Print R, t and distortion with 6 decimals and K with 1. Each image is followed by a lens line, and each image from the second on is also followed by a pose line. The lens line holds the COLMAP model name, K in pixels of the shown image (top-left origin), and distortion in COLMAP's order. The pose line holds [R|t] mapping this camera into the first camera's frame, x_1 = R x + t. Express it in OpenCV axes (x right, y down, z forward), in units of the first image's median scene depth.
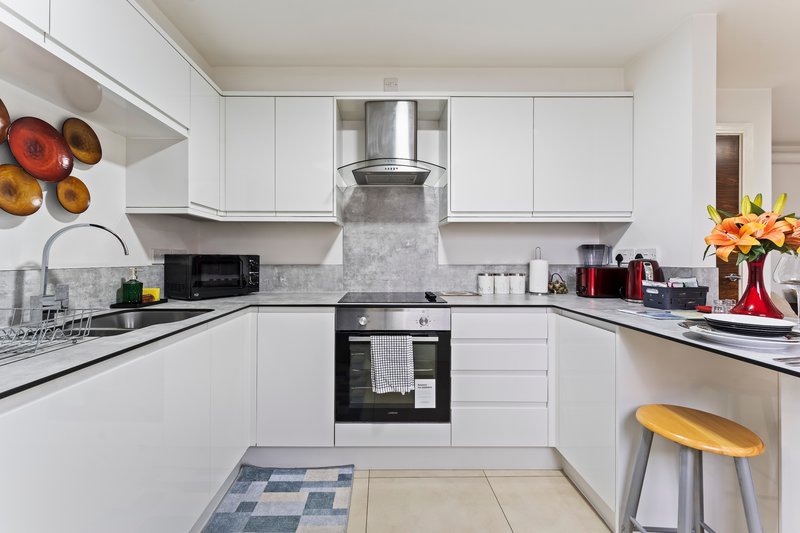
lens RADIAL K [[322.6, 0, 389.7], [0, 322.6, 259.6], [0, 0, 1]] dist [-0.000065, -0.000201]
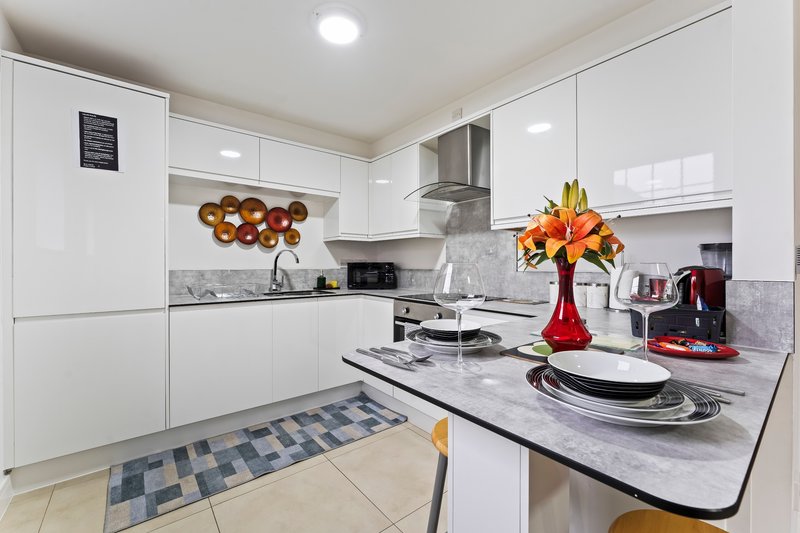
lens RADIAL K [[334.8, 0, 400.0], [0, 334.8, 266.5], [0, 0, 1]] dist [0.000699, -0.000031]
pose [[0.616704, 0.004194, -0.787184, 0.834619], [-0.002512, 0.999991, 0.003359, -0.000999], [0.787191, -0.000094, 0.616709, 0.093802]]
